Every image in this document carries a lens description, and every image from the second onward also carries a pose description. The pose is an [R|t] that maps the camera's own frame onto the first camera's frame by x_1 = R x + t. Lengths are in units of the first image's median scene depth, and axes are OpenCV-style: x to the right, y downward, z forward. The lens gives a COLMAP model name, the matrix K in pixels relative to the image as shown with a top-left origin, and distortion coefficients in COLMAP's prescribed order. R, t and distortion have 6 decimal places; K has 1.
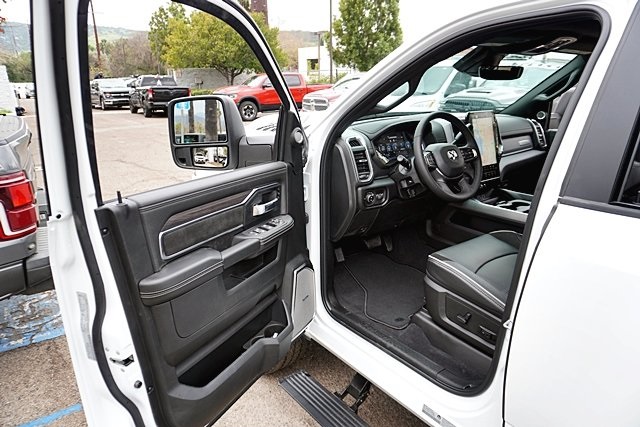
lens RADIAL K [[428.6, 0, 320.0], [0, 428.6, 213.5], [0, 0, 1]] dist [-0.049600, 0.040183]
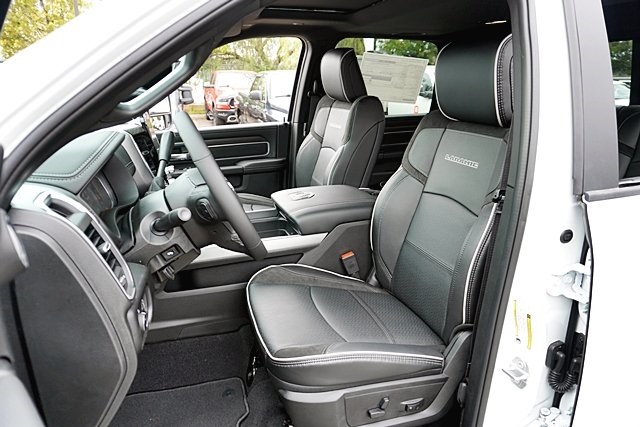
lens RADIAL K [[428.6, 0, 320.0], [0, 428.6, 213.5], [0, 0, 1]] dist [-0.049600, 0.040183]
pose [[0.314323, -0.272854, 0.909259, -0.210358], [0.280034, 0.941834, 0.185823, -0.190905], [-0.907073, 0.196215, 0.372448, 0.746723]]
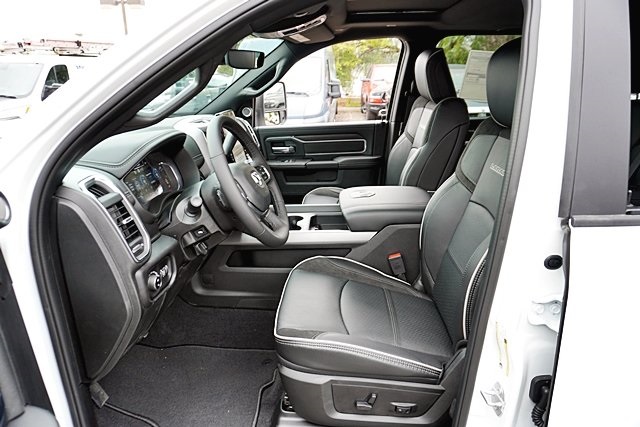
lens RADIAL K [[428.6, 0, 320.0], [0, 428.6, 213.5], [0, 0, 1]] dist [-0.049600, 0.040183]
pose [[0.632446, -0.238627, 0.736932, -0.149790], [0.238219, 0.965177, 0.108093, -0.147507], [-0.737064, 0.107189, 0.667268, 0.532076]]
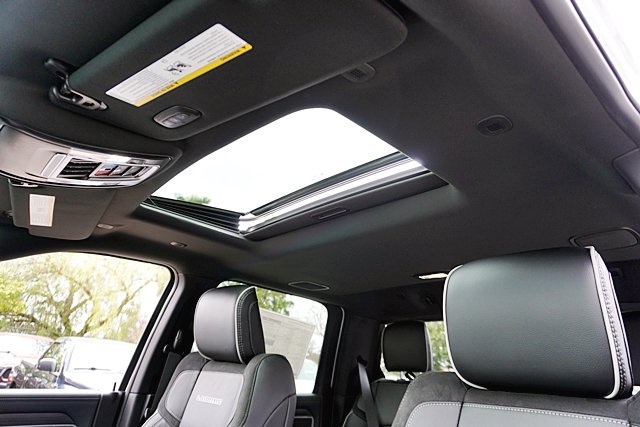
lens RADIAL K [[431.3, 0, 320.0], [0, 431.3, 213.5], [0, 0, 1]] dist [-0.039277, -0.000290]
pose [[-0.093327, 0.360082, 0.928241, 0.170951], [0.223002, 0.916183, -0.332983, -0.195115], [-0.970340, 0.175923, -0.165803, 1.008723]]
